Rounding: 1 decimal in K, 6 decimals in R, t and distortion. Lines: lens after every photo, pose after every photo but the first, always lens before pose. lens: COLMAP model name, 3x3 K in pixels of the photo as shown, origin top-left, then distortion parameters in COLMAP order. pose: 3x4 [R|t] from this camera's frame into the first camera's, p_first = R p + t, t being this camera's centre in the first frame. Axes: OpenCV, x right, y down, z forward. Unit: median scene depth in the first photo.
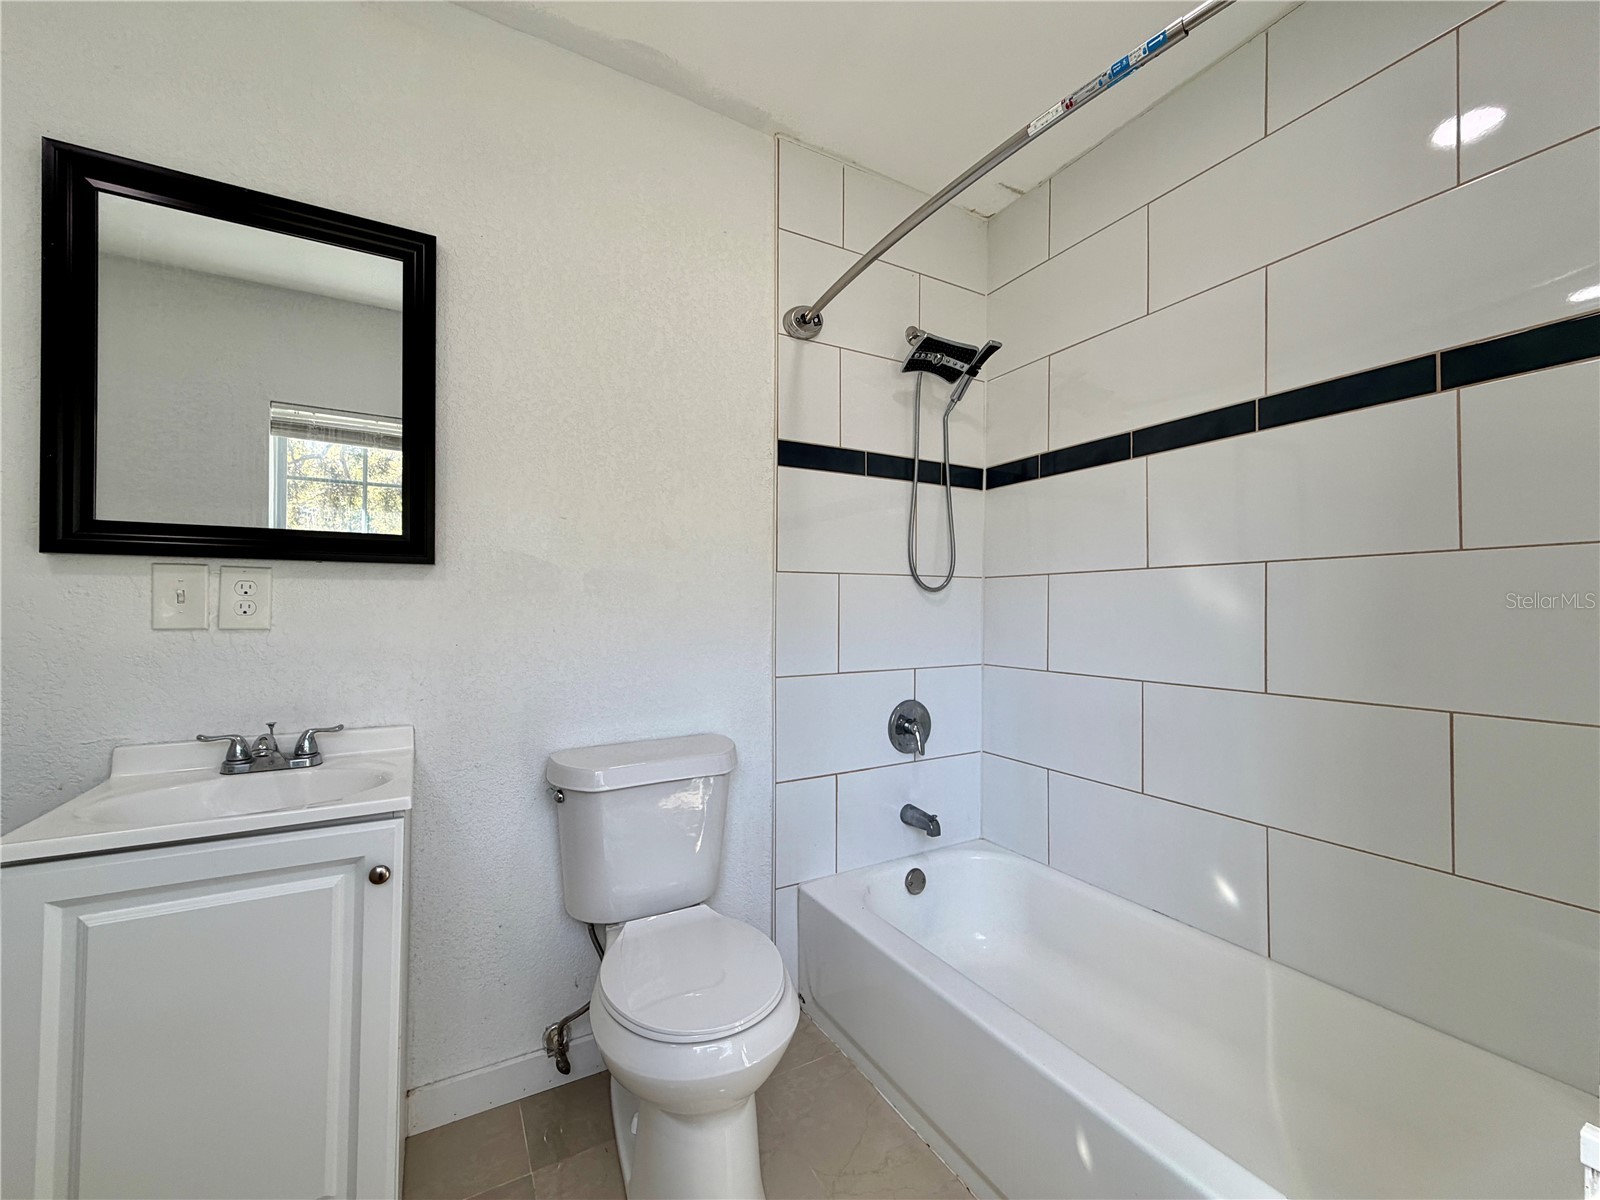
lens RADIAL K [[638.7, 0, 797.6], [0, 638.7, 603.5], [0, 0, 1]] dist [0.000962, -0.000126]
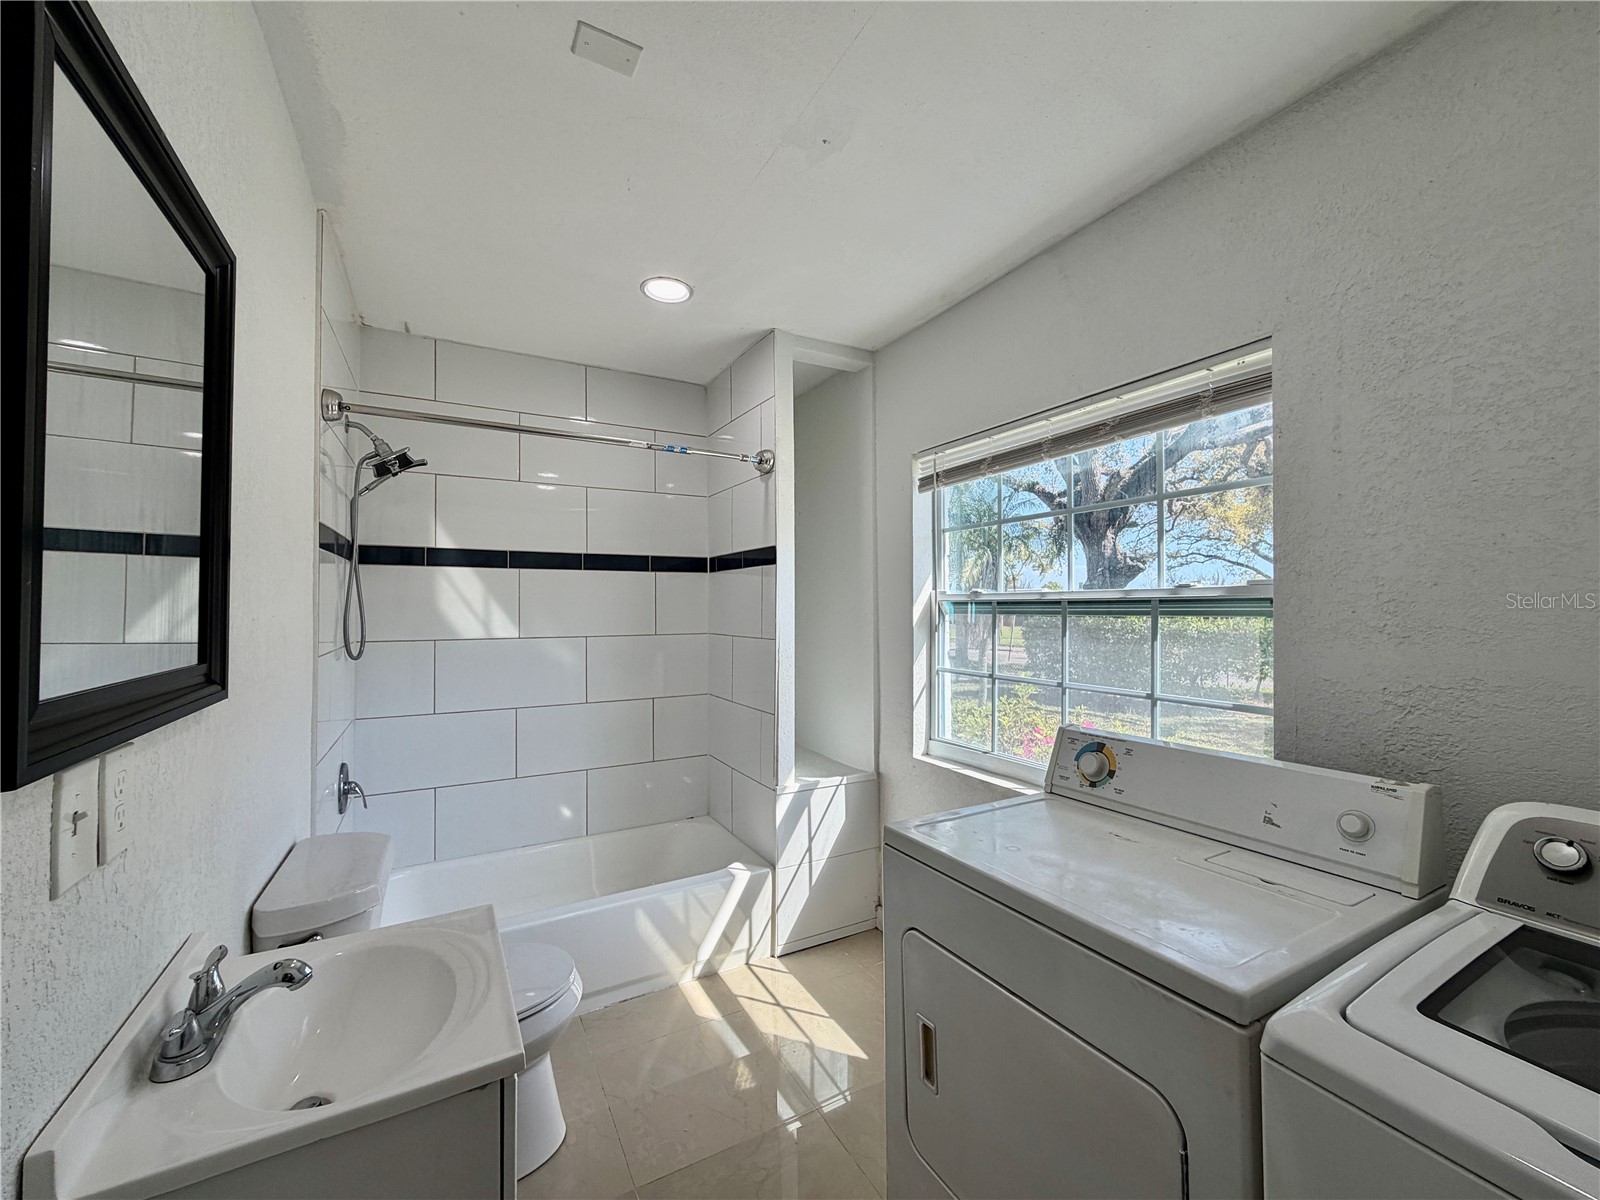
lens RADIAL K [[638.7, 0, 797.6], [0, 638.7, 603.5], [0, 0, 1]] dist [0.000962, -0.000126]
pose [[0.030717, -0.000463, 0.999528, -1.193742], [-0.010677, 0.999943, 0.000791, -0.173032], [-0.999471, -0.010696, 0.030710, 0.277003]]
